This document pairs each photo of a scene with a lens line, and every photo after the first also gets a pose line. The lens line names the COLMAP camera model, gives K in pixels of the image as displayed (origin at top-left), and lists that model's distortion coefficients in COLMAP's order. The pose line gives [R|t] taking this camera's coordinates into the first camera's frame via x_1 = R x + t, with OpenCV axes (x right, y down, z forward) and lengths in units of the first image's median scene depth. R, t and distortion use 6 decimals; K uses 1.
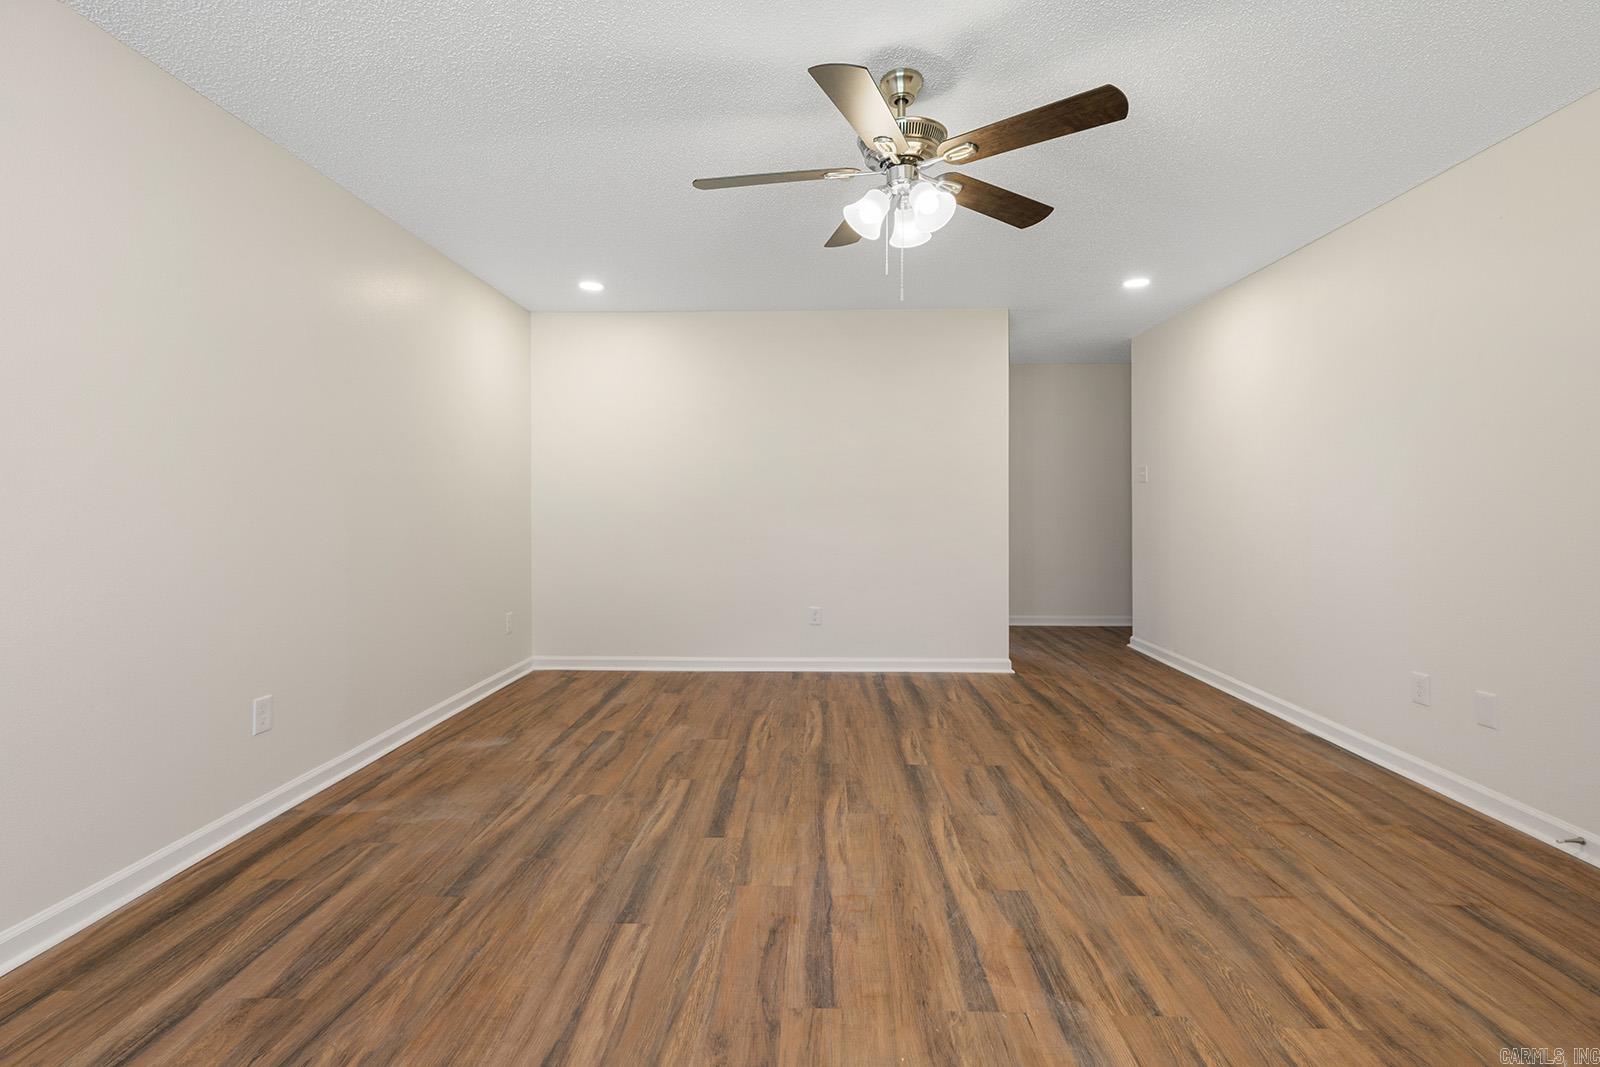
lens RADIAL K [[721.3, 0, 793.3], [0, 721.3, 527.3], [0, 0, 1]] dist [0.007995, -0.001803]
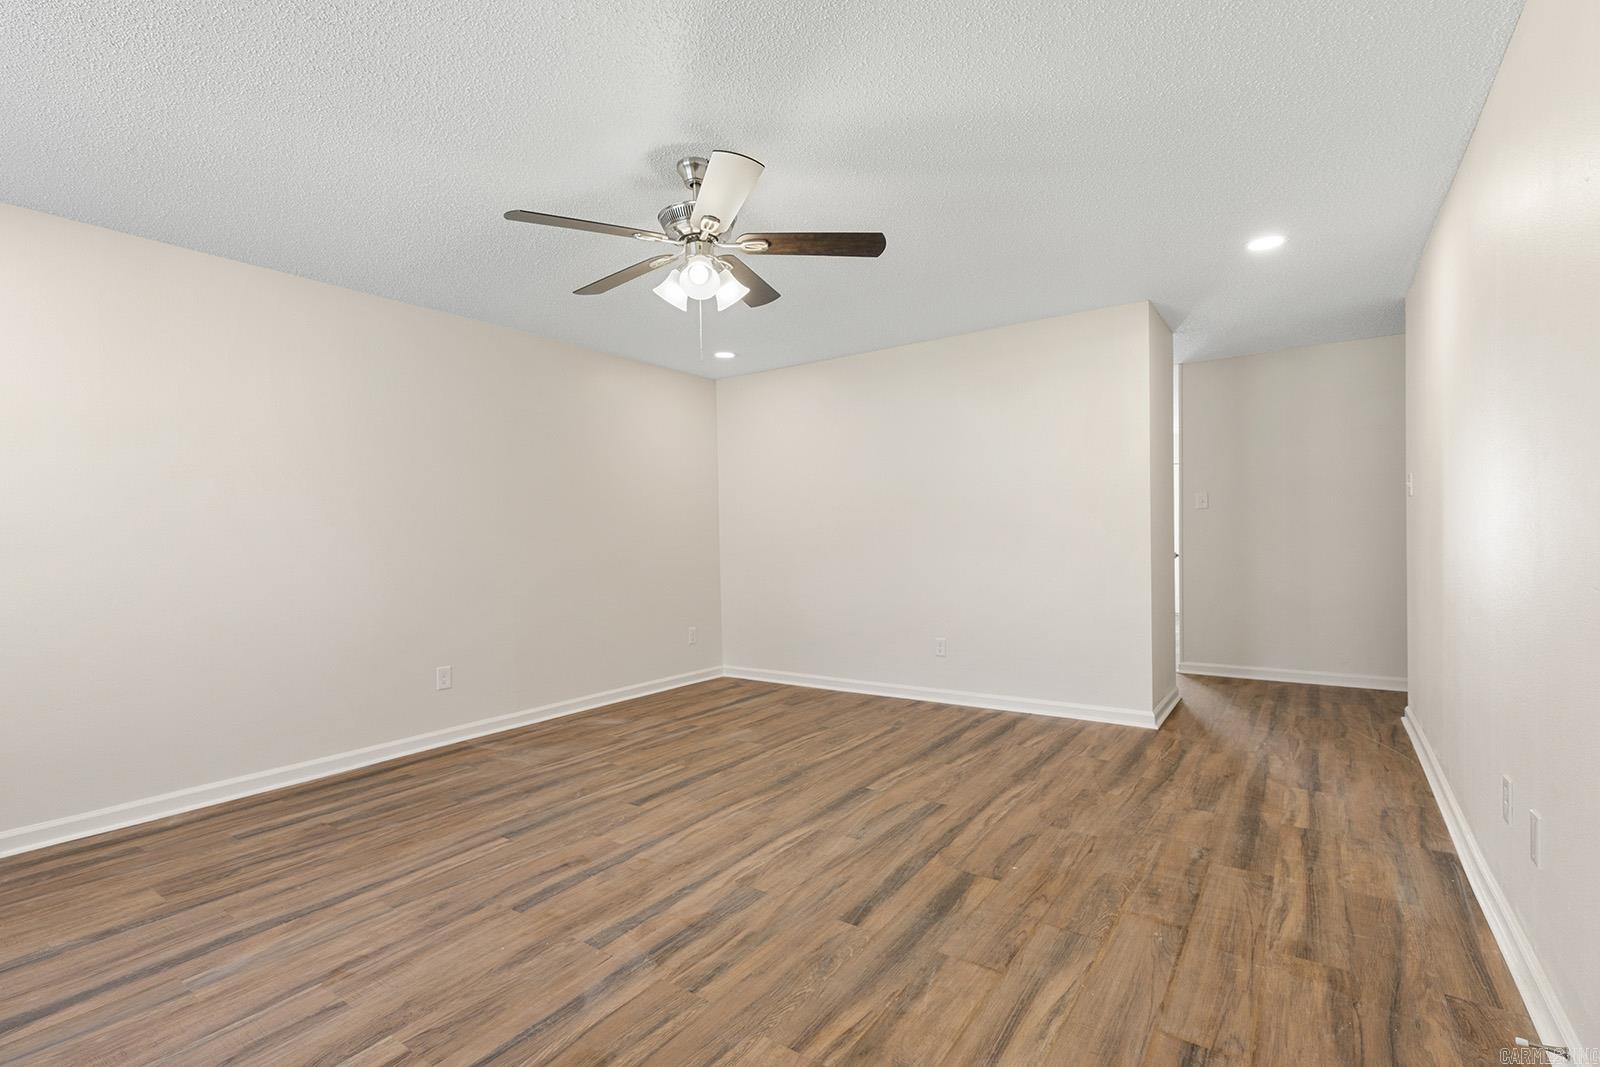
lens RADIAL K [[721.3, 0, 799.0], [0, 721.3, 536.7], [0, 0, 1]] dist [0.007995, -0.001803]
pose [[0.837177, -0.018309, -0.546626, 0.807360], [0.002579, 0.999561, -0.029530, -0.005879], [0.546927, 0.023312, 0.836856, 0.077139]]
